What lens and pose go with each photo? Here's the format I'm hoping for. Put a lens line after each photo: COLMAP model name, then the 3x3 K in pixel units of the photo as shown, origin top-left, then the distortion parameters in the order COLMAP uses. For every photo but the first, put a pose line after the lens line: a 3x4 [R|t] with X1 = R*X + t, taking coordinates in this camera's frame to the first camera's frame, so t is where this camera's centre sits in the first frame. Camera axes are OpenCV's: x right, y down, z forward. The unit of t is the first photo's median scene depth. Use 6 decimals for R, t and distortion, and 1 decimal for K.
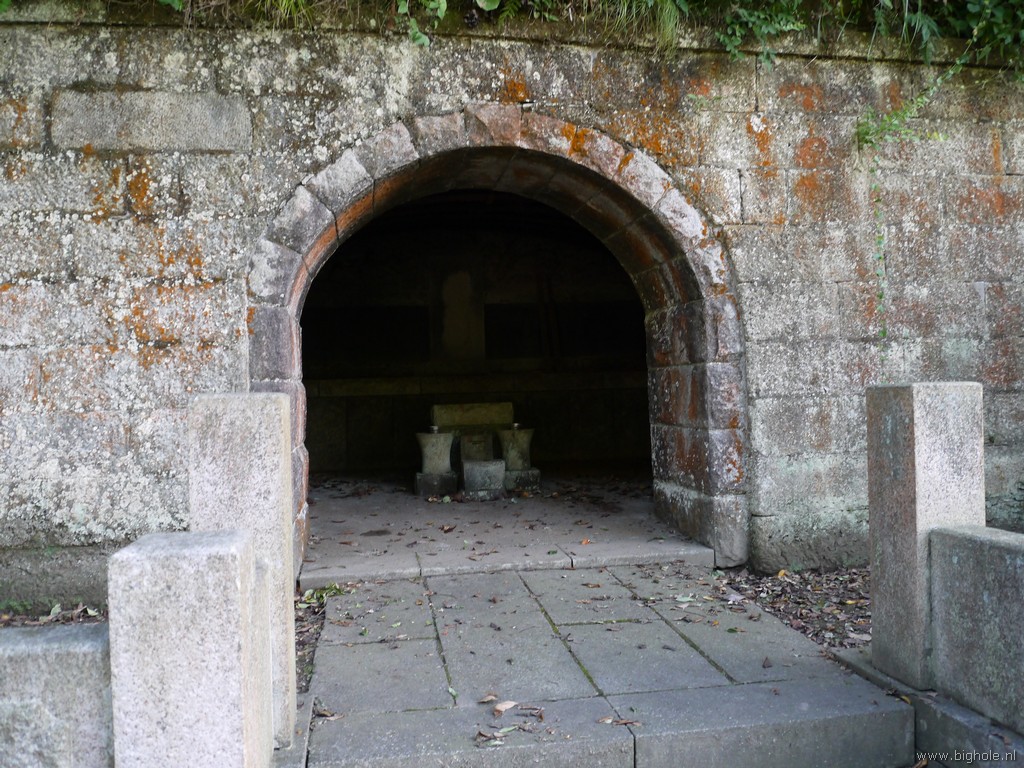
lens RADIAL K [[856.3, 0, 509.8], [0, 856.3, 384.3], [0, 0, 1]] dist [-0.025755, -0.002097]
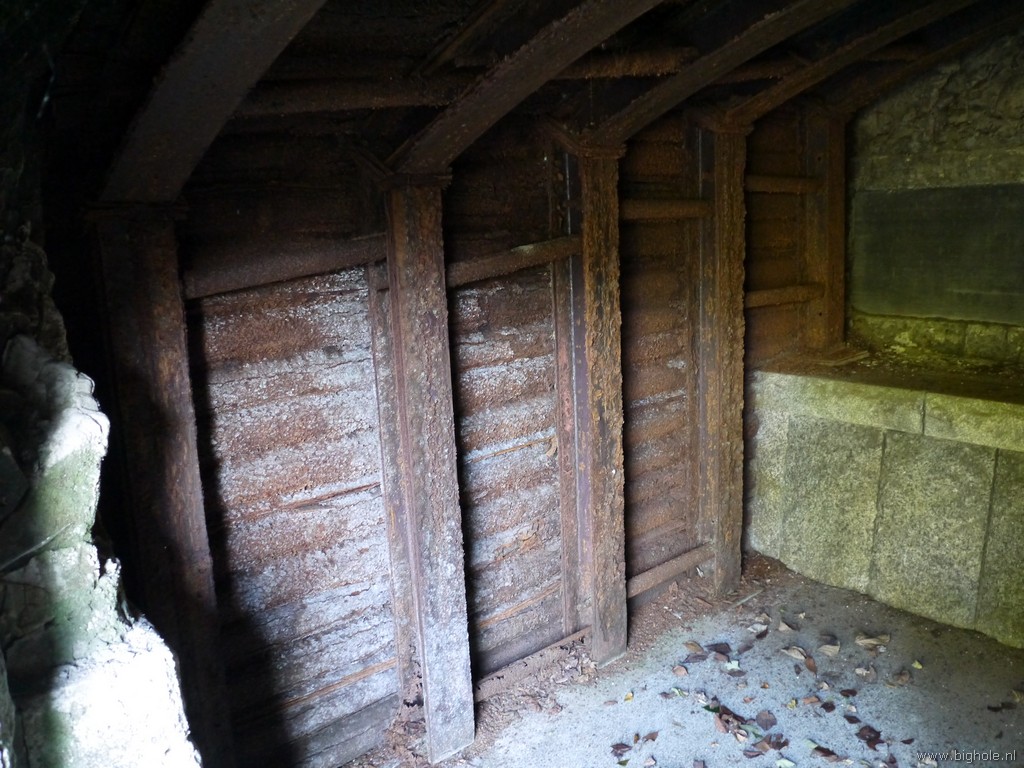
lens RADIAL K [[856.3, 0, 509.8], [0, 856.3, 384.3], [0, 0, 1]] dist [-0.025755, -0.002097]
pose [[0.560566, 0.163671, -0.811774, -0.017249], [0.018957, 0.977481, 0.210172, -0.118810], [0.827893, -0.133204, 0.544840, 0.786347]]
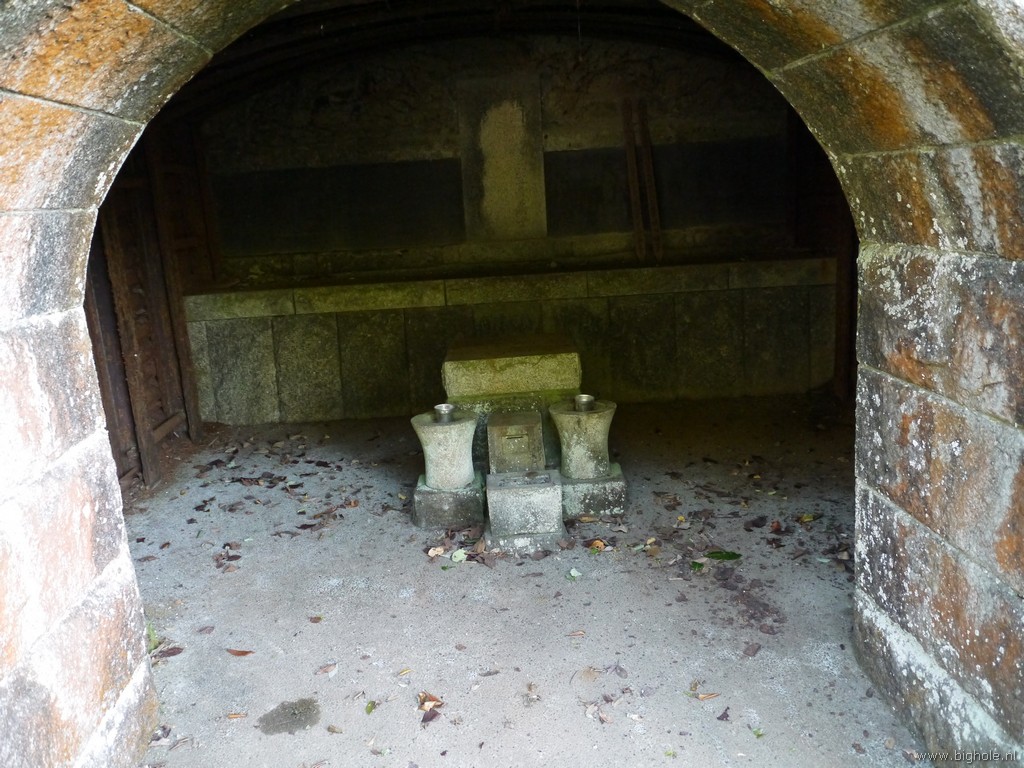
lens RADIAL K [[856.3, 0, 509.8], [0, 856.3, 384.3], [0, 0, 1]] dist [-0.025755, -0.002097]
pose [[0.993309, -0.009746, -0.115075, 0.024726], [0.035756, 0.973426, 0.226193, -0.096910], [0.109812, -0.228795, 0.967261, 0.450148]]
